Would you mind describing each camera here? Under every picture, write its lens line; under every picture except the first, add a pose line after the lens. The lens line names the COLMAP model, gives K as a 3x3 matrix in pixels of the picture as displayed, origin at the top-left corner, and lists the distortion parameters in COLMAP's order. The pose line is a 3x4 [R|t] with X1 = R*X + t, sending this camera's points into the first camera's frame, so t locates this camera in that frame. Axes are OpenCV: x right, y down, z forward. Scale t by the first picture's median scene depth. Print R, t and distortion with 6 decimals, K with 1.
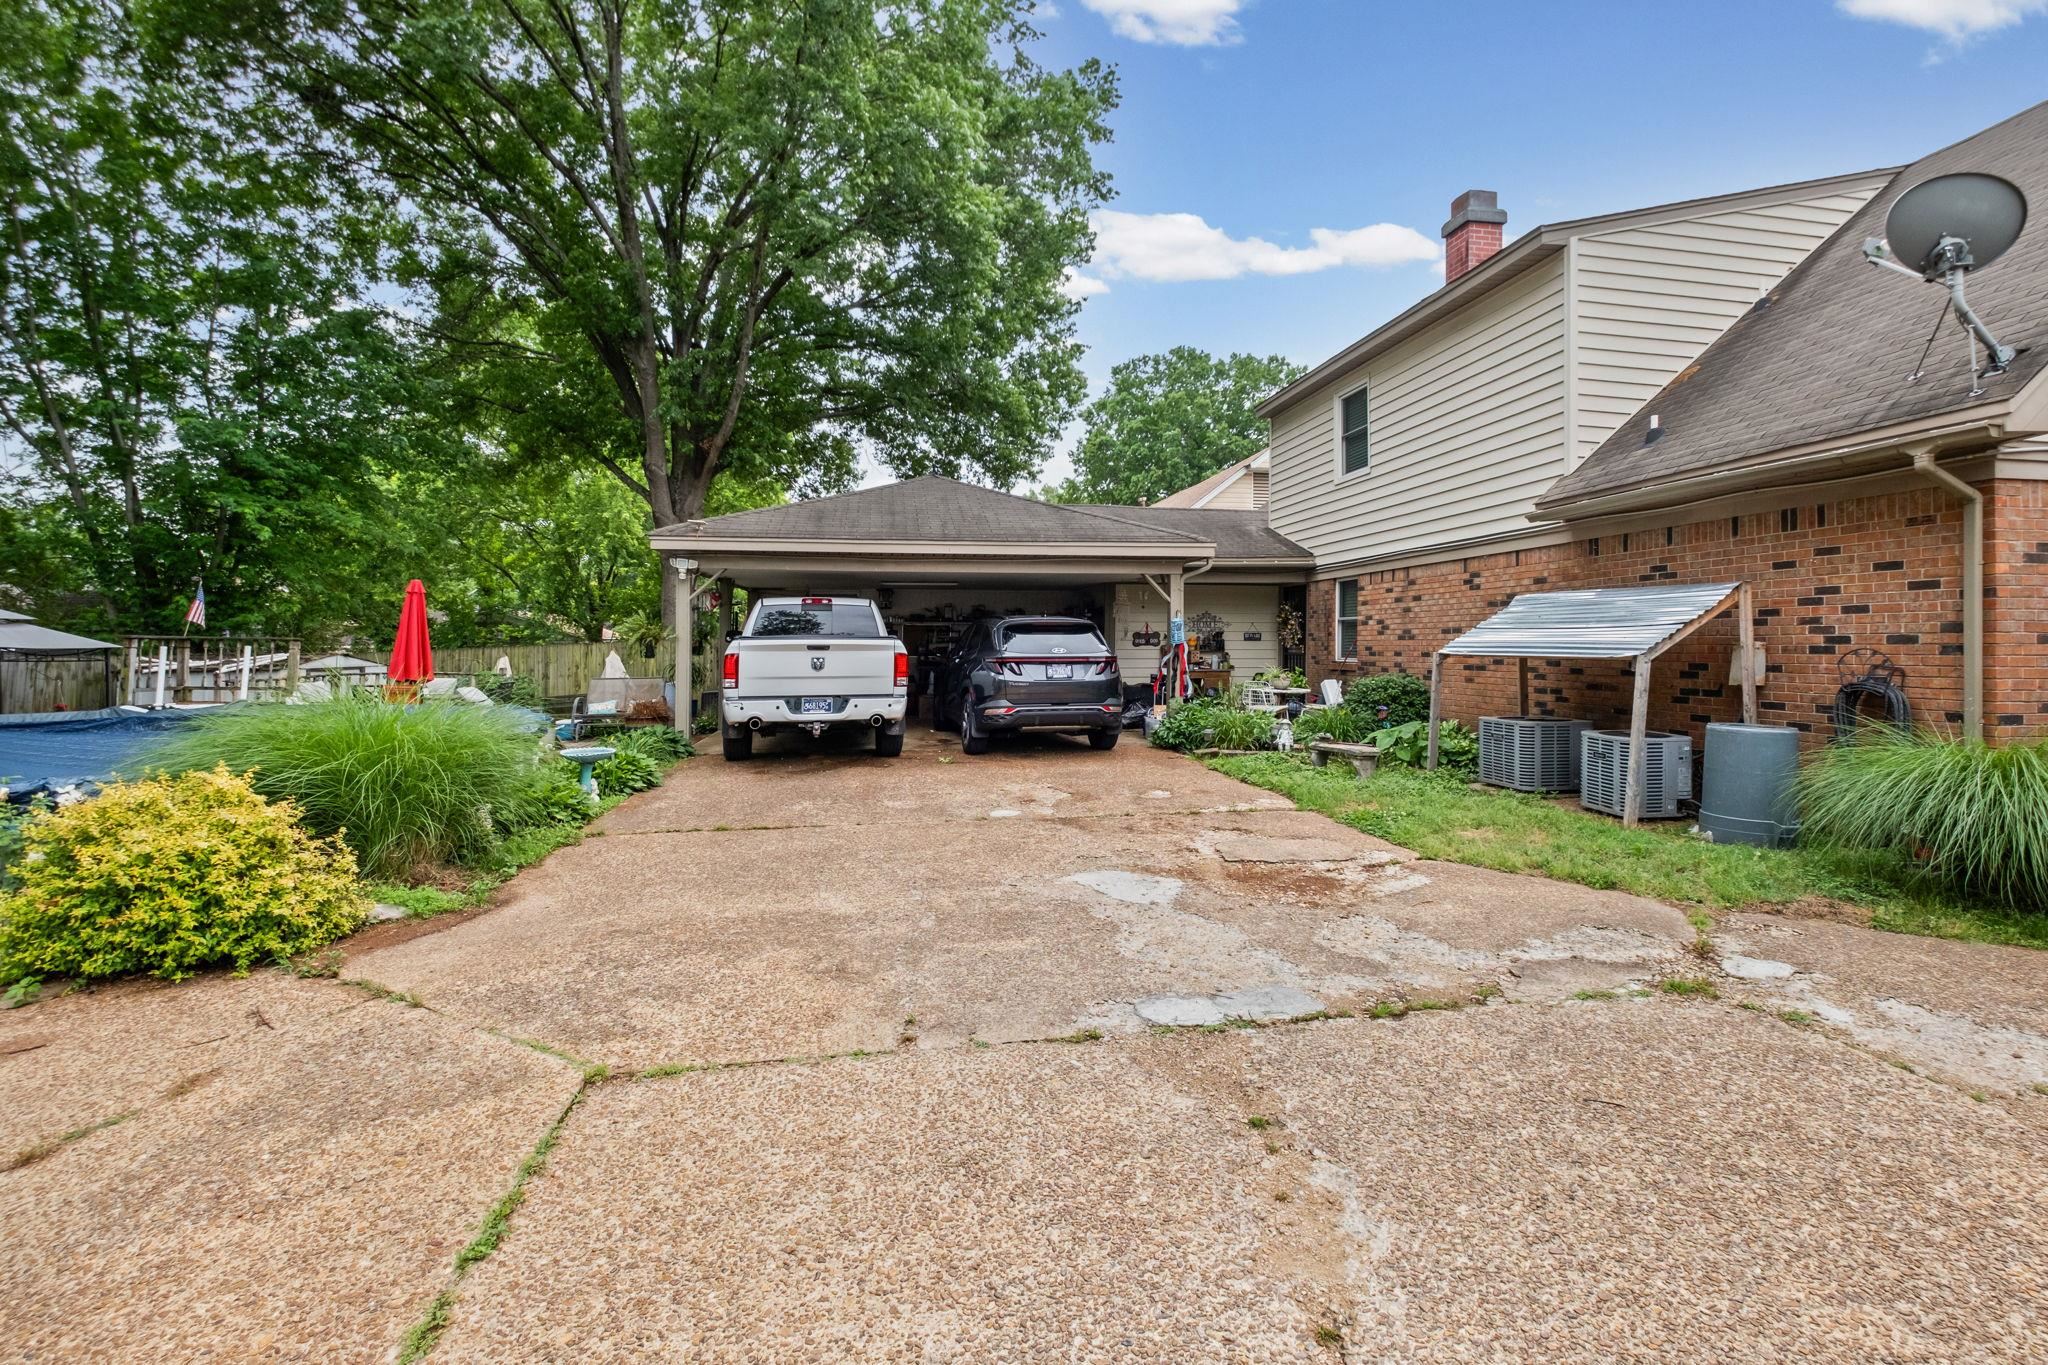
lens RADIAL K [[934.9, 0, 1023.3], [0, 934.9, 667.5], [0, 0, 1]] dist [0.013168, -0.011223]
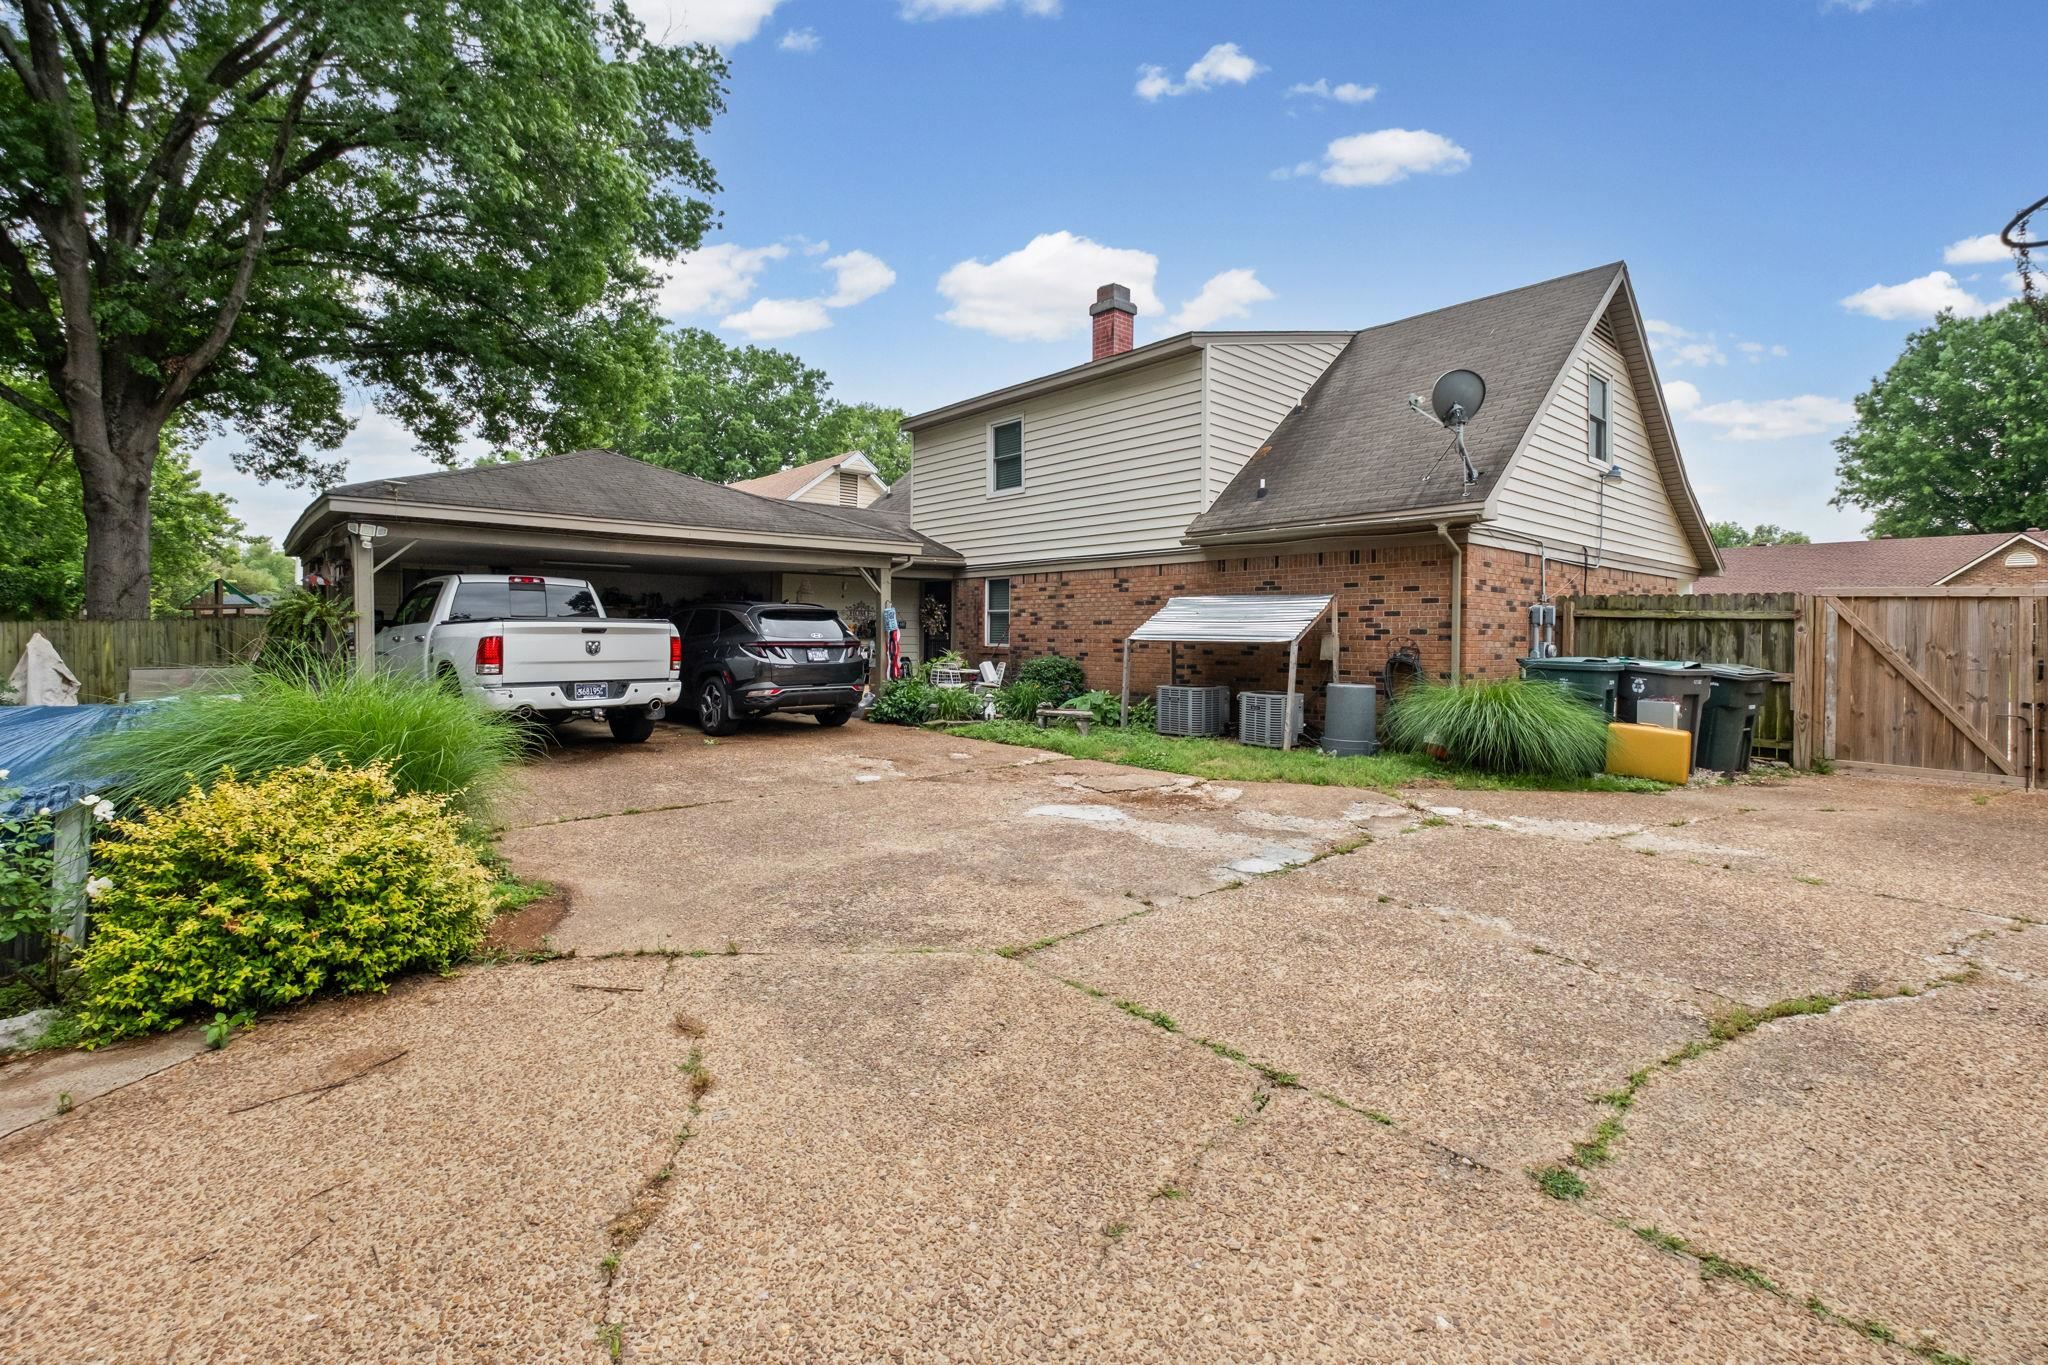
lens RADIAL K [[912.6, 0, 1024.0], [0, 912.6, 682.5], [0, 0, 1]] dist [0.004164, -0.000535]
pose [[0.850548, -0.020112, 0.525513, -0.356854], [0.004372, 0.999504, 0.031176, 0.004872], [-0.525880, -0.024219, 0.850214, -0.029607]]
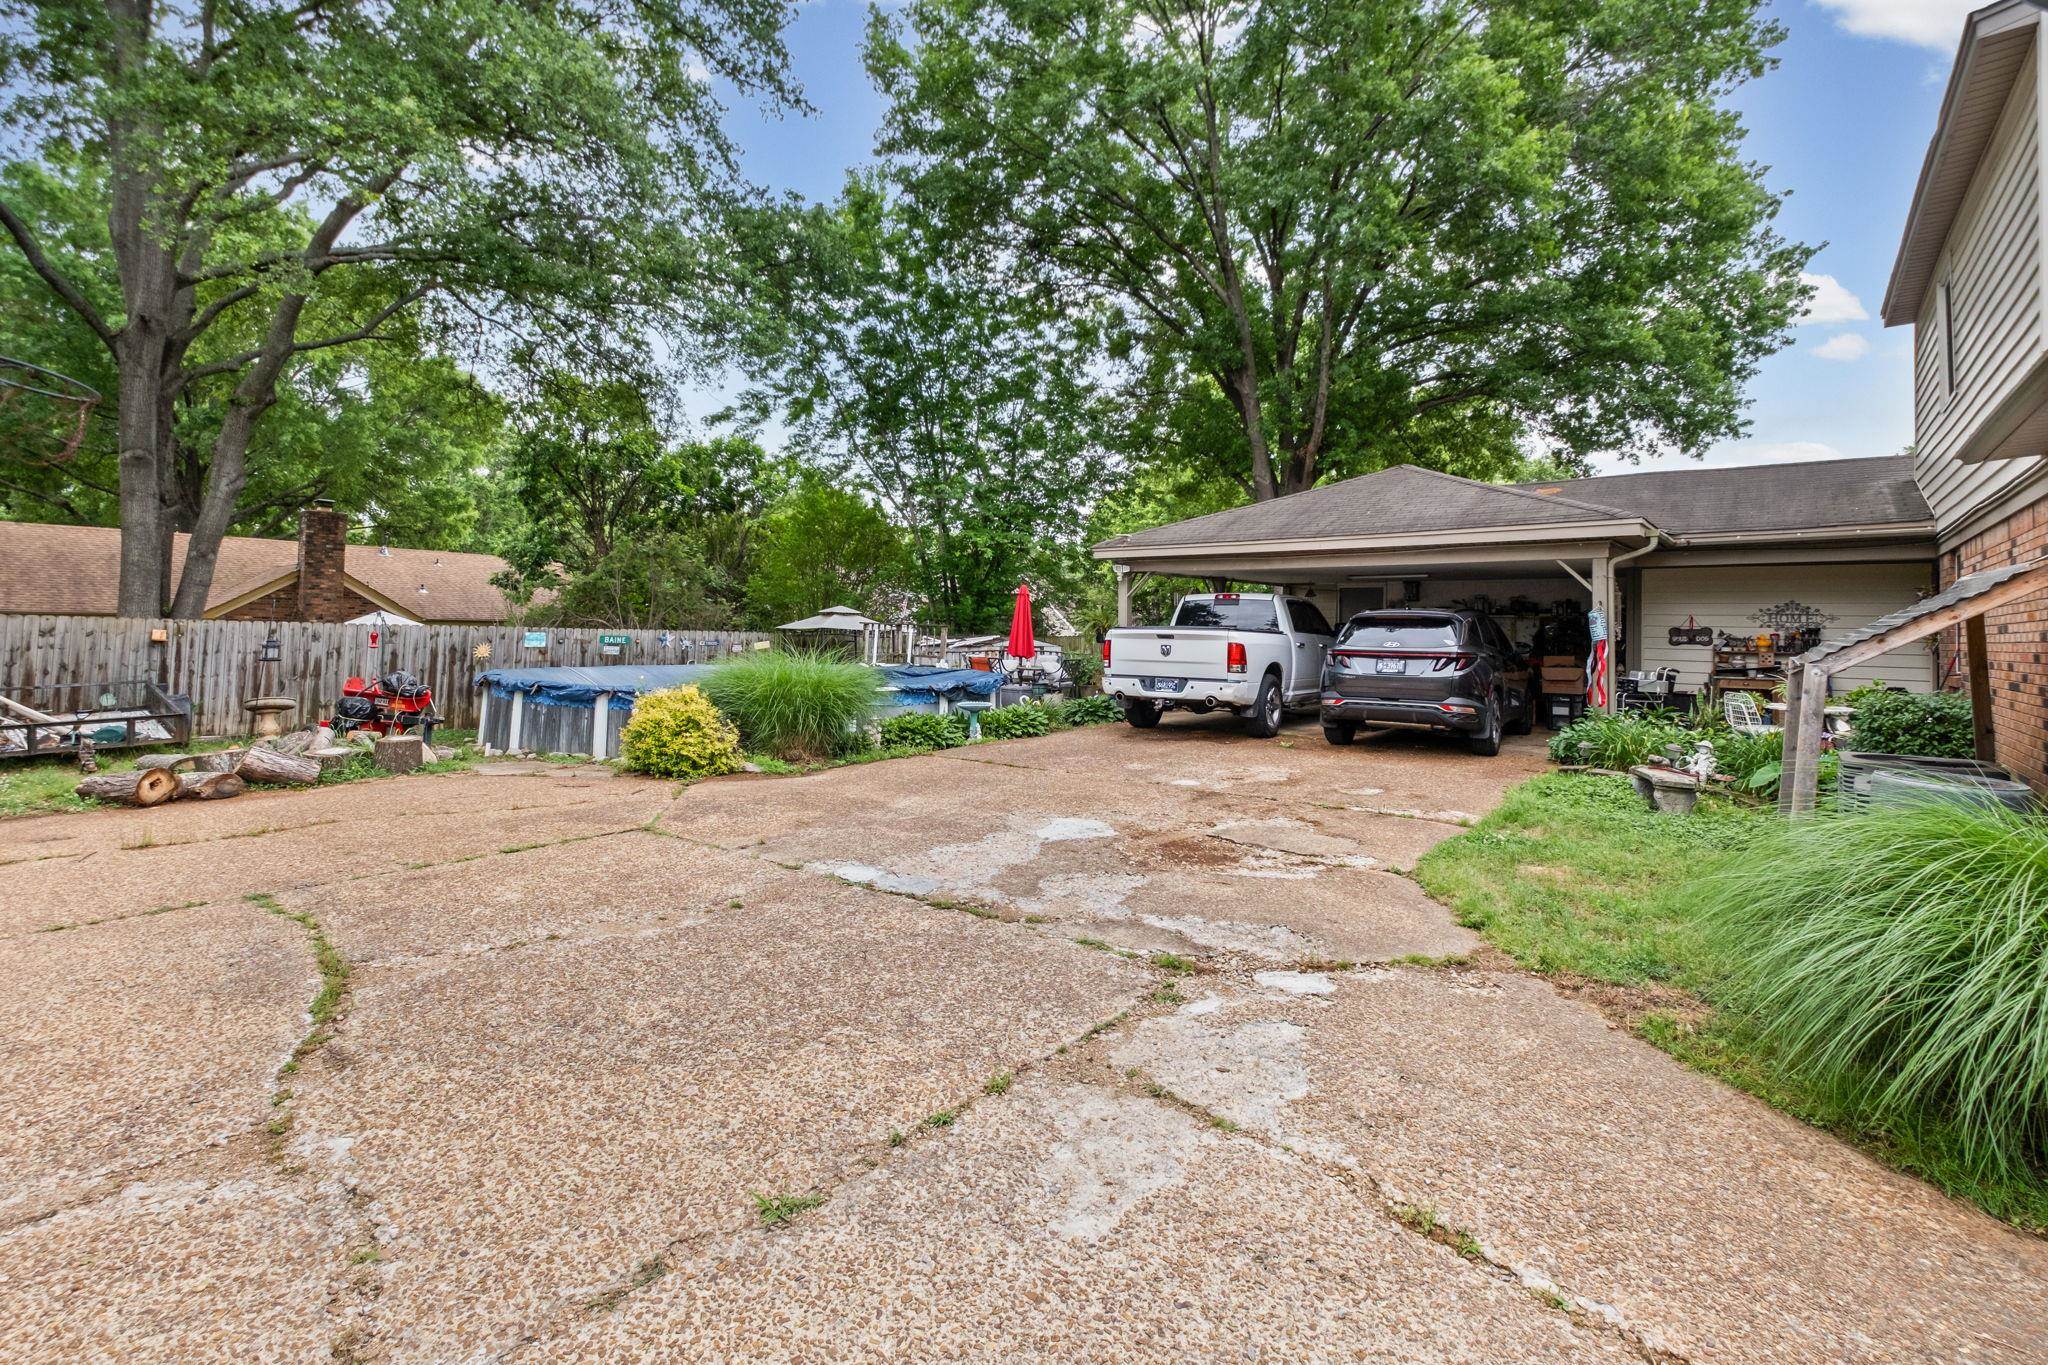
lens RADIAL K [[934.9, 0, 1023.3], [0, 934.9, 667.5], [0, 0, 1]] dist [0.013168, -0.011223]
pose [[0.669124, 0.041464, -0.741993, 0.573949], [-0.036503, 0.999071, 0.022911, -0.002651], [0.742254, 0.011755, 0.670016, 0.072670]]
